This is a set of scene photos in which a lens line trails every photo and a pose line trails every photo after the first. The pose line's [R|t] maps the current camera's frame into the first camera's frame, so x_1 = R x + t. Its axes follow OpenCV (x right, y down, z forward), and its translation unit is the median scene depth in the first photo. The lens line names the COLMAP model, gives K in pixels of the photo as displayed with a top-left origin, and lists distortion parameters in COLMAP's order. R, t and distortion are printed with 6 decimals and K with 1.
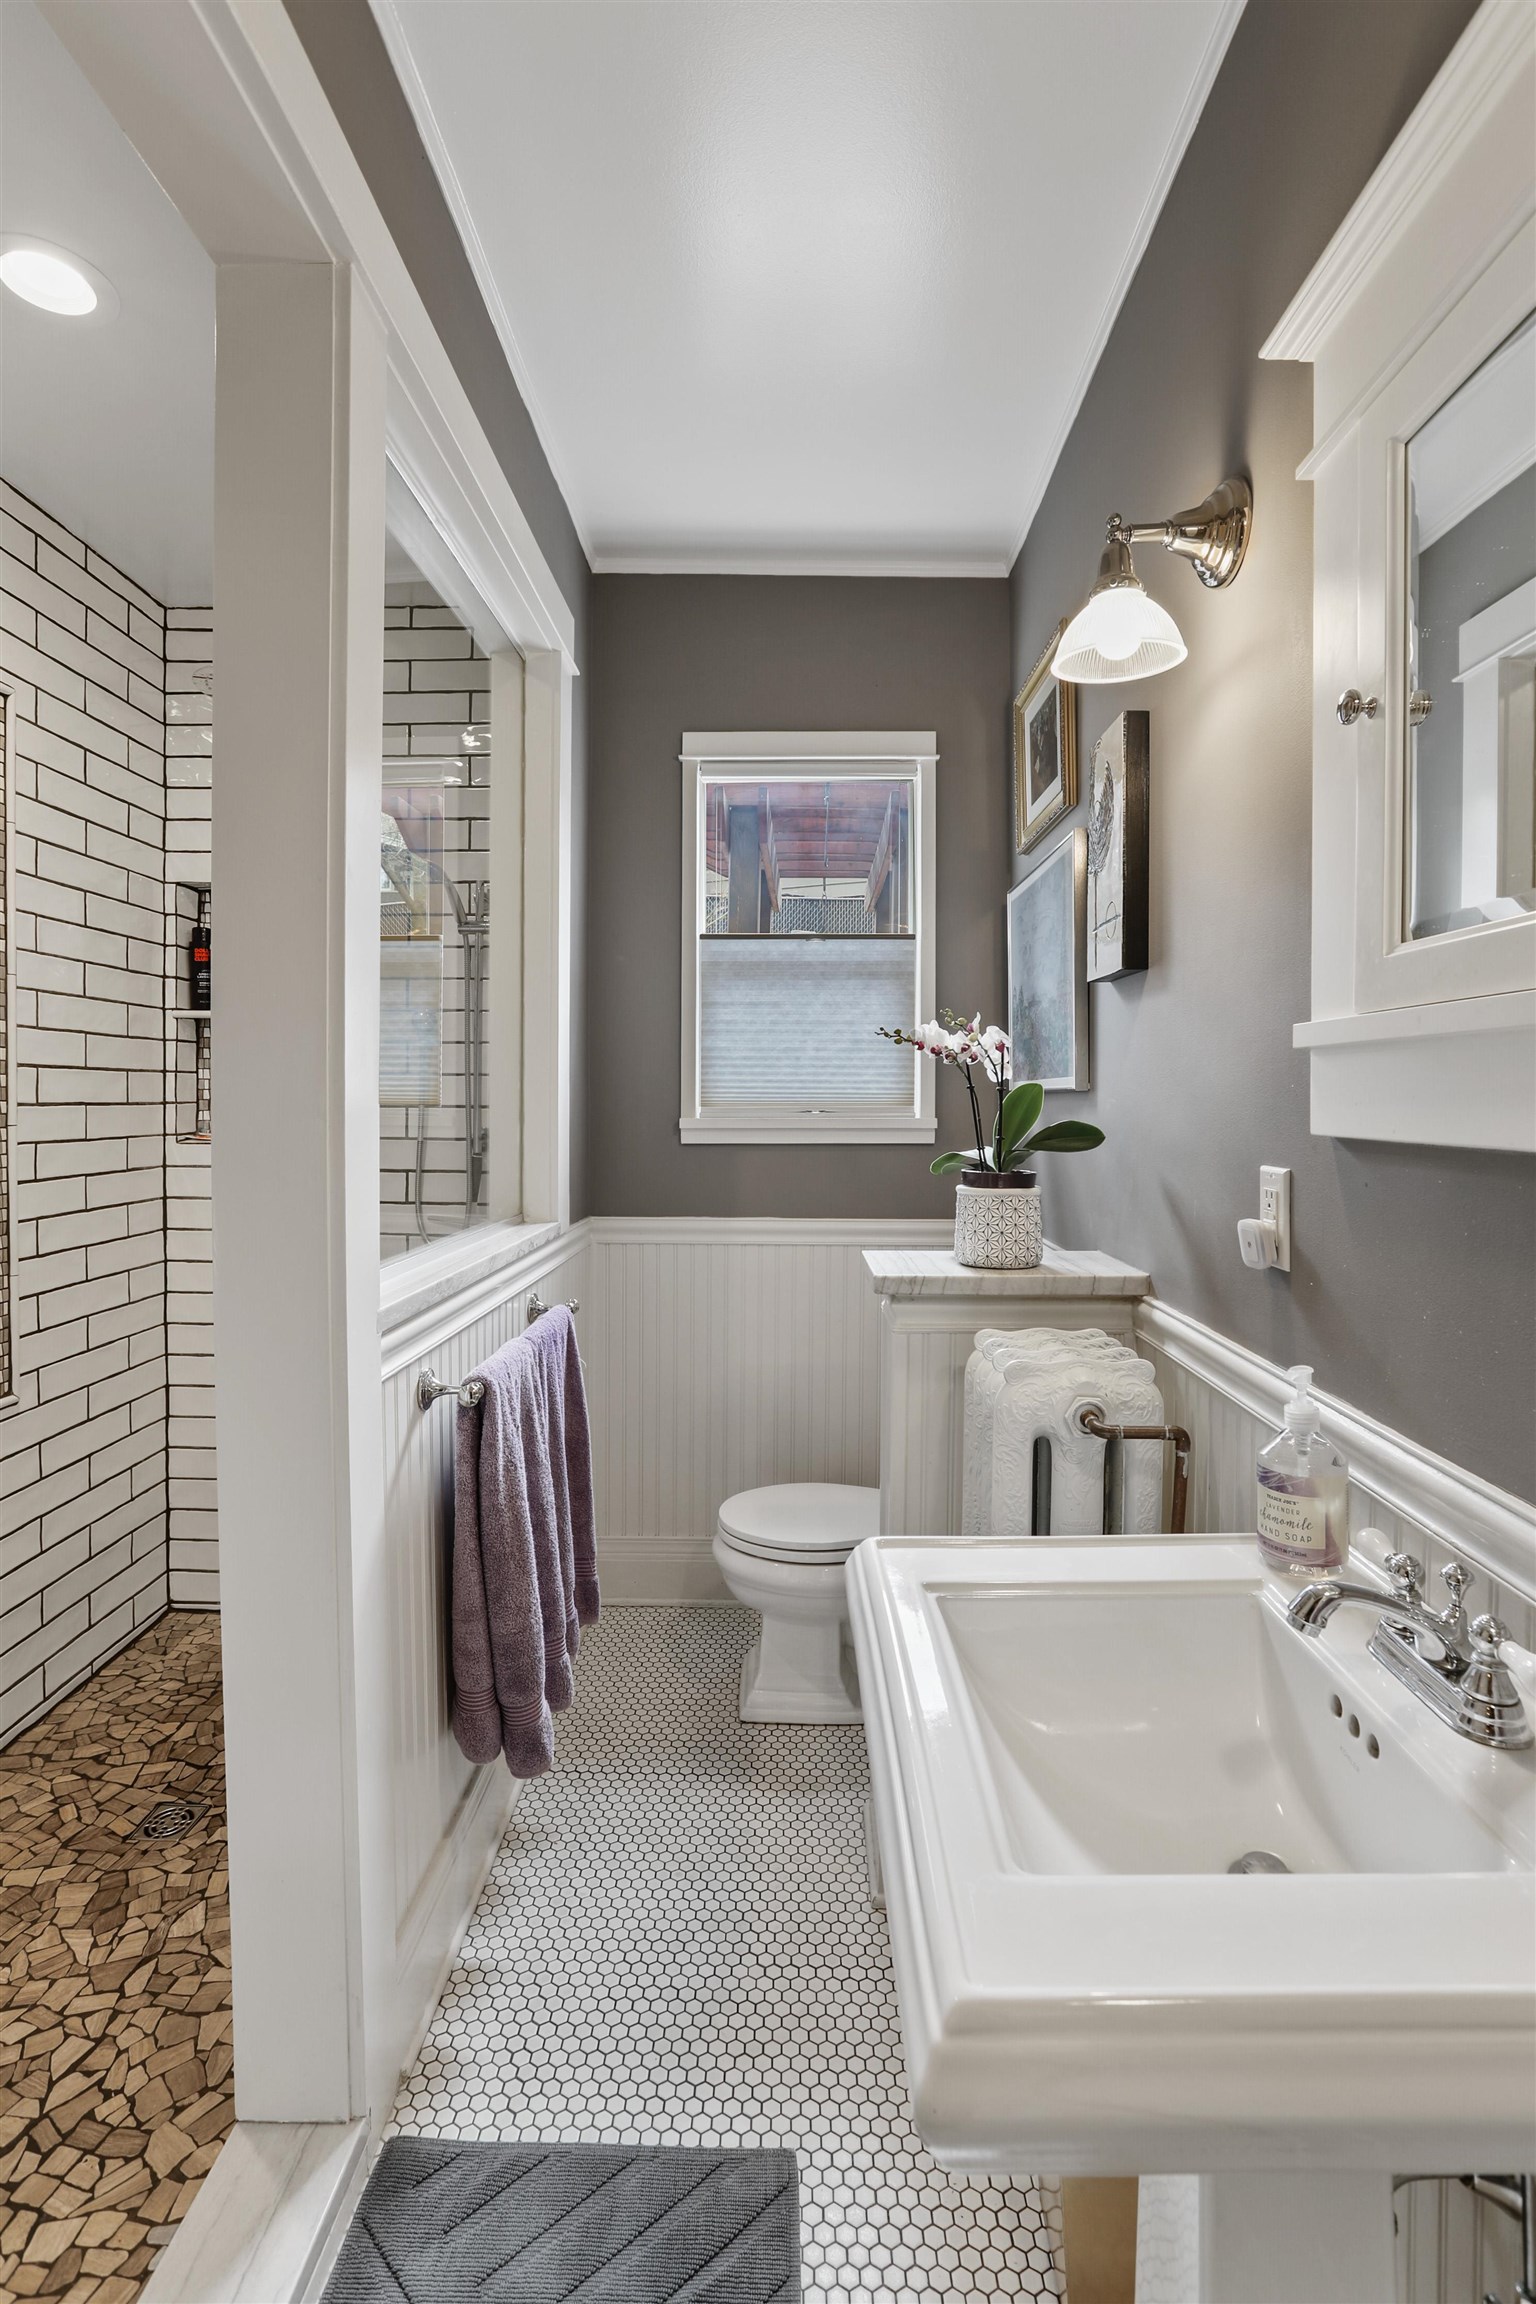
lens RADIAL K [[1070.9, 0, 776.7], [0, 1070.9, 1140.3], [0, 0, 1]] dist [-0.031990, 0.007719]
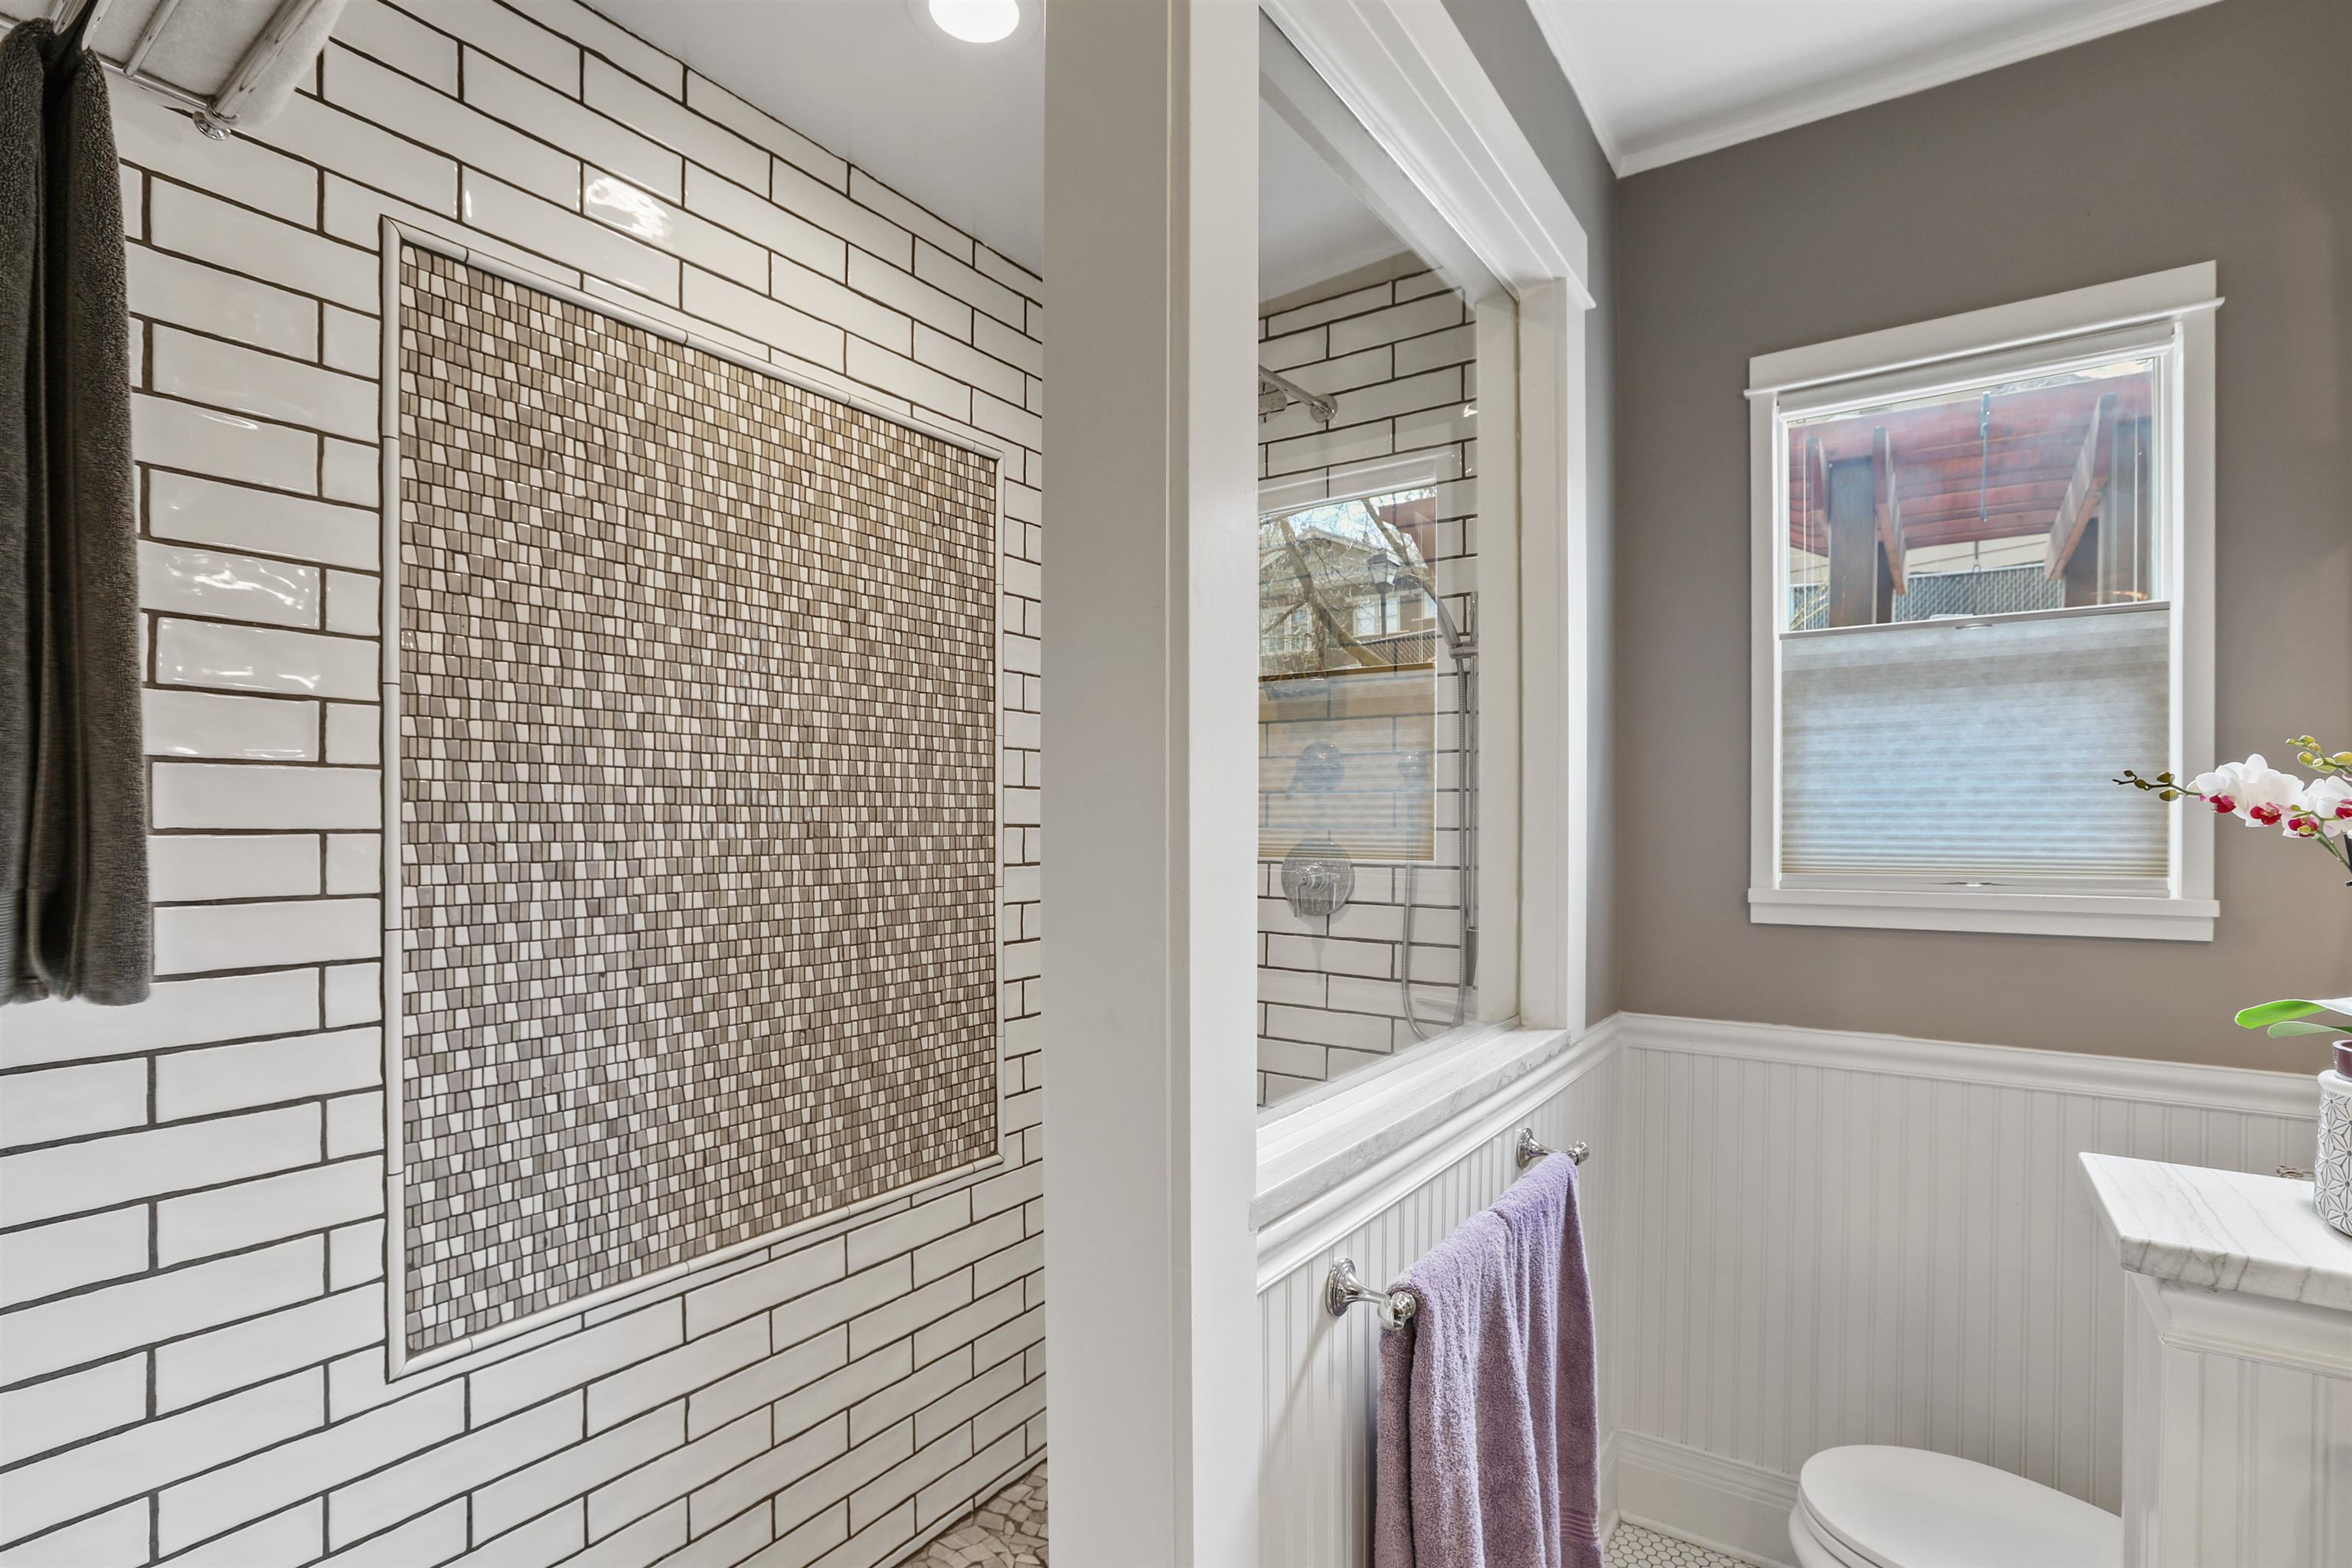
lens RADIAL K [[1093.2, 0, 1192.4], [0, 1093.2, 824.4], [0, 0, 1]] dist [-0.031990, 0.007719]
pose [[0.836492, -0.000698, -0.547978, -0.003428], [-0.019937, 0.999298, -0.031706, -0.034327], [0.547616, 0.037447, 0.835891, 0.183935]]
